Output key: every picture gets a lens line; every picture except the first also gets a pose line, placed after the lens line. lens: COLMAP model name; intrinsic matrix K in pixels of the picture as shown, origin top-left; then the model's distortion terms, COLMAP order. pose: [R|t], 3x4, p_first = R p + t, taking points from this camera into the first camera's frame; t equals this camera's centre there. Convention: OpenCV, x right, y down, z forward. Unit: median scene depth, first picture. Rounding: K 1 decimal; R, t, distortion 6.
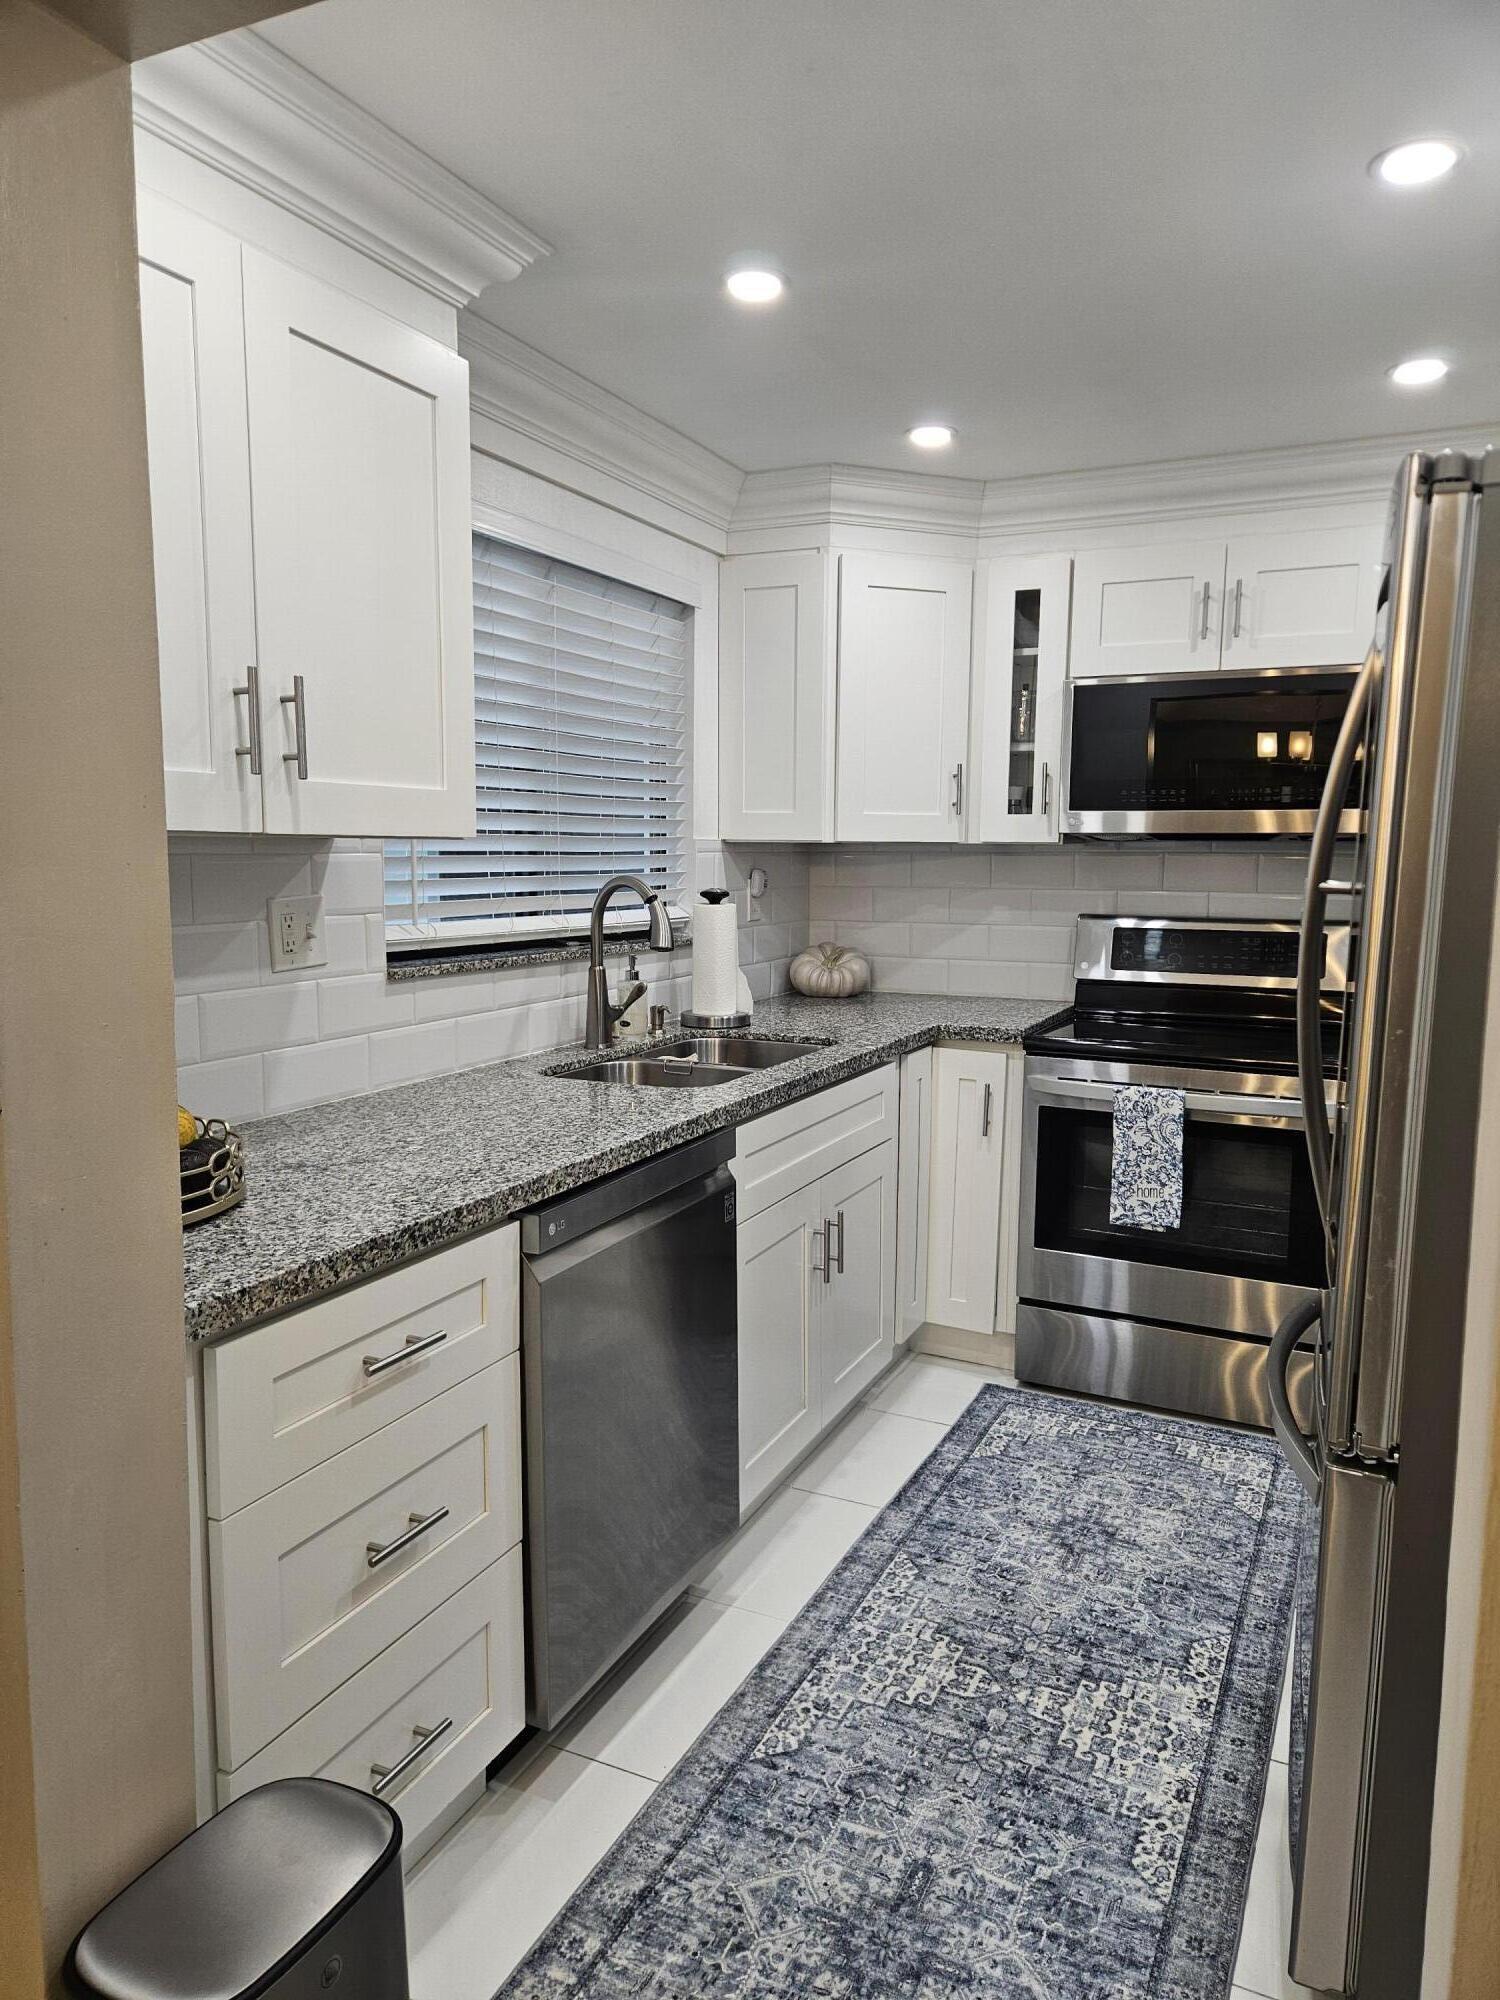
lens RADIAL K [[1360.4, 0, 766.3], [0, 1360.4, 996.5], [0, 0, 1]] dist [0.058834, -0.048213]
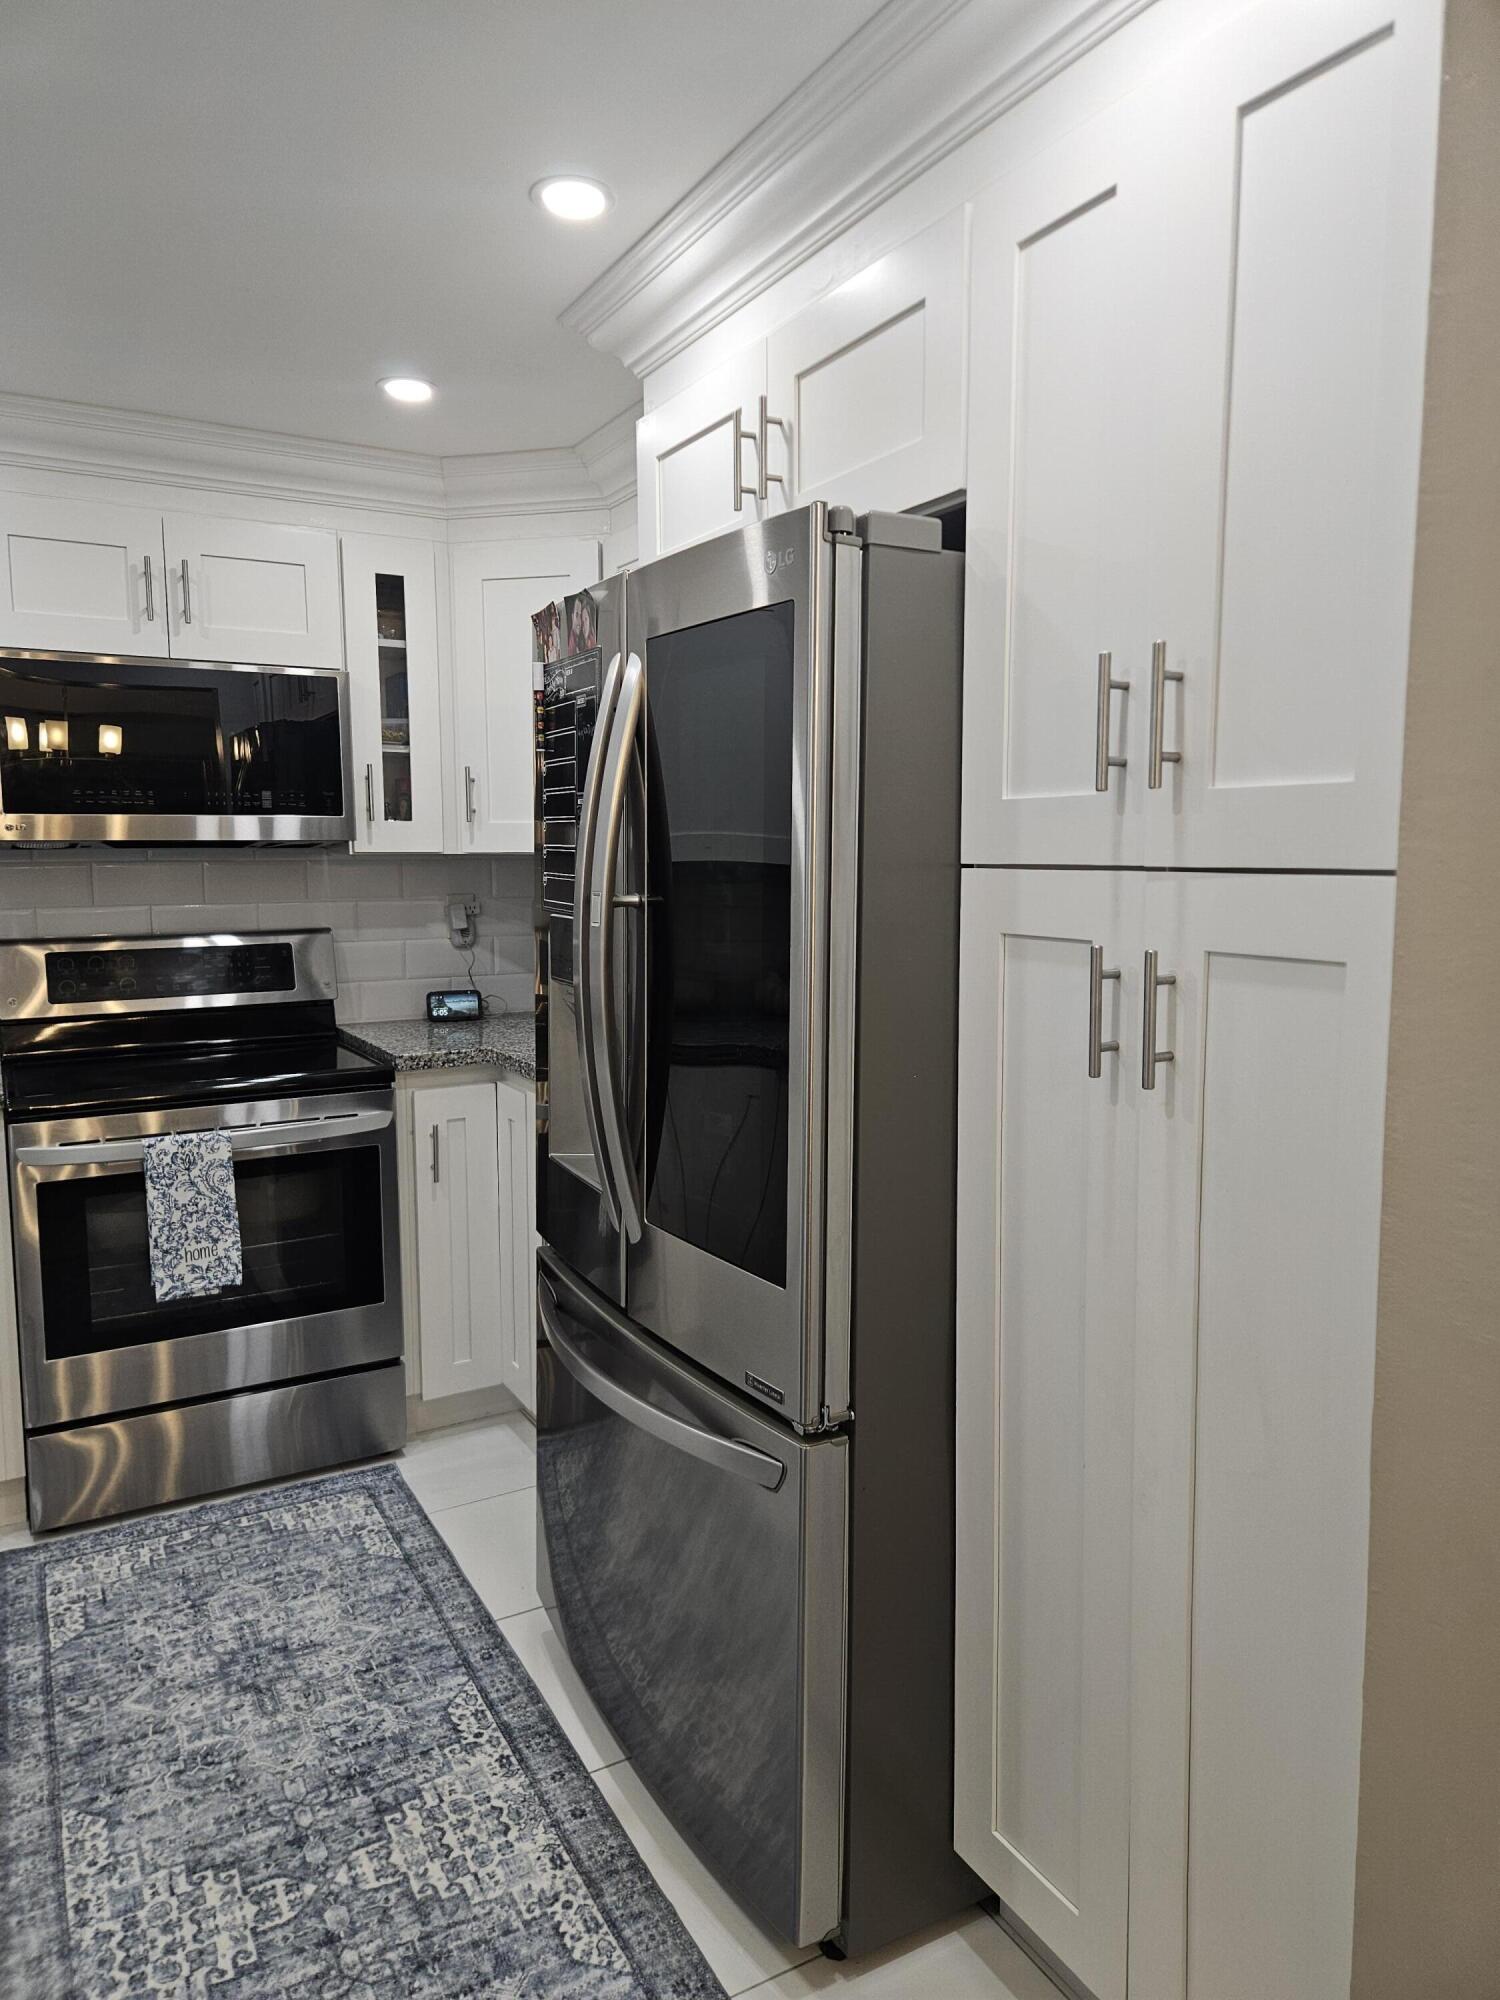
lens RADIAL K [[1360.4, 0, 768.2], [0, 1360.4, 983.6], [0, 0, 1]] dist [0.058834, -0.048213]
pose [[0.578657, -0.101920, 0.809177, -0.234603], [0.104860, 0.993223, 0.050114, -0.038949], [-0.808802, 0.055852, 0.585423, 0.213212]]
